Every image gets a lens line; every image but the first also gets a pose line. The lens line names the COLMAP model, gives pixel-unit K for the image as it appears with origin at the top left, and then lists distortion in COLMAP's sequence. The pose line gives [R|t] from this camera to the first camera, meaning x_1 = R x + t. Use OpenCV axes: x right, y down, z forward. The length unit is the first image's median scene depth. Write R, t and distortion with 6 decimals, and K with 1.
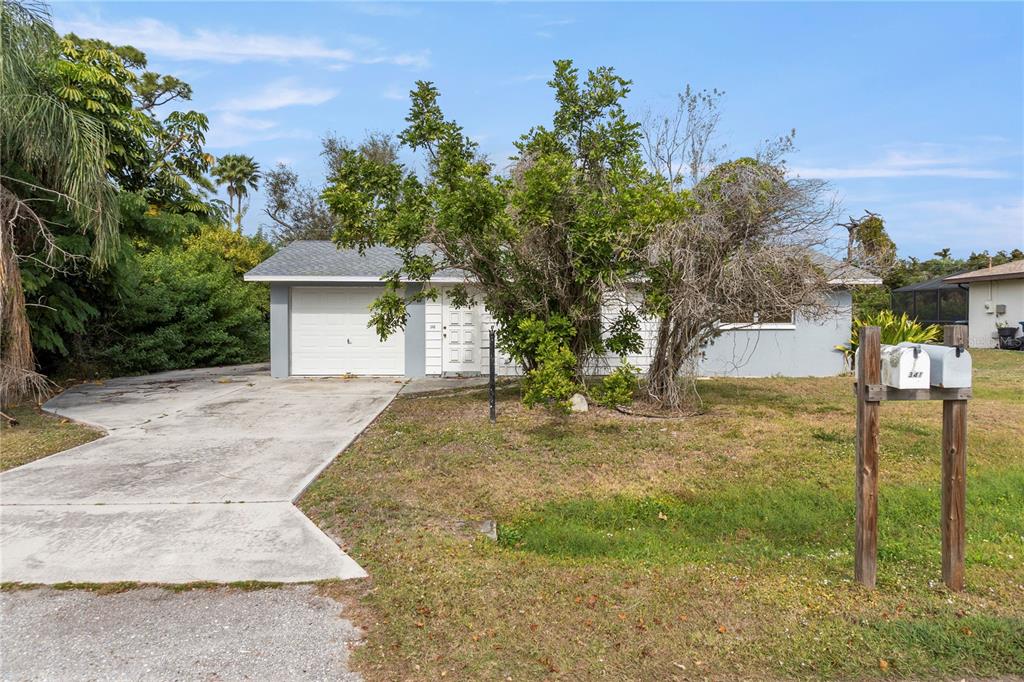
lens RADIAL K [[688.5, 0, 519.2], [0, 688.5, 336.3], [0, 0, 1]] dist [-0.025030, -0.004023]
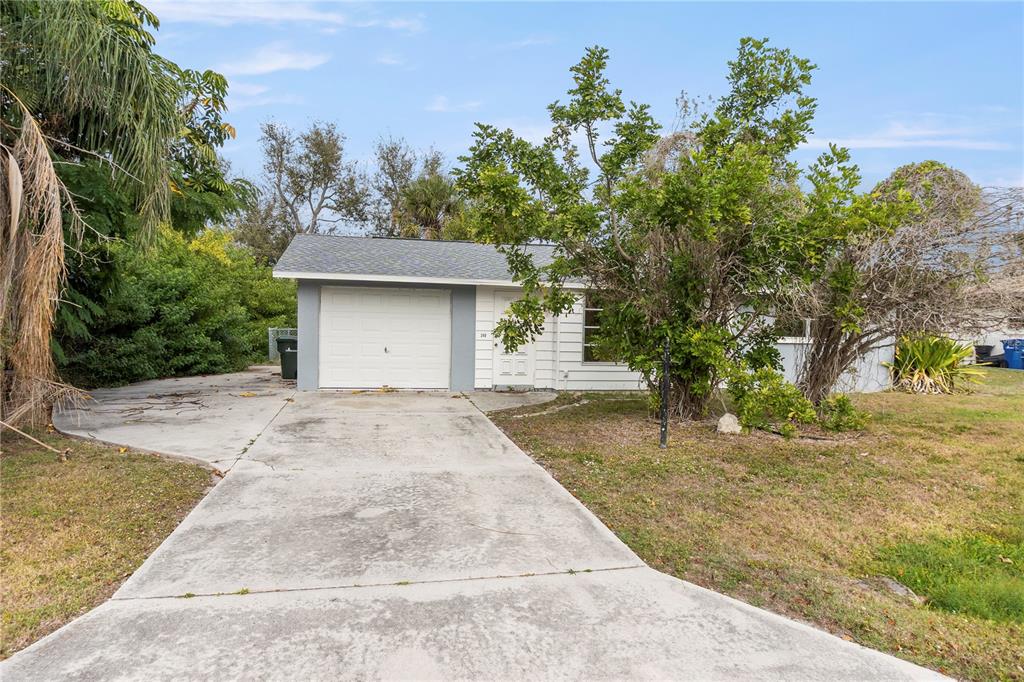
lens RADIAL K [[688.5, 0, 520.5], [0, 688.5, 358.4], [0, 0, 1]] dist [-0.025030, -0.004023]
pose [[0.985592, 0.013943, 0.168563, -0.229292], [-0.017286, 0.999682, 0.018383, -0.000830], [-0.168253, -0.021032, 0.985519, 0.104348]]
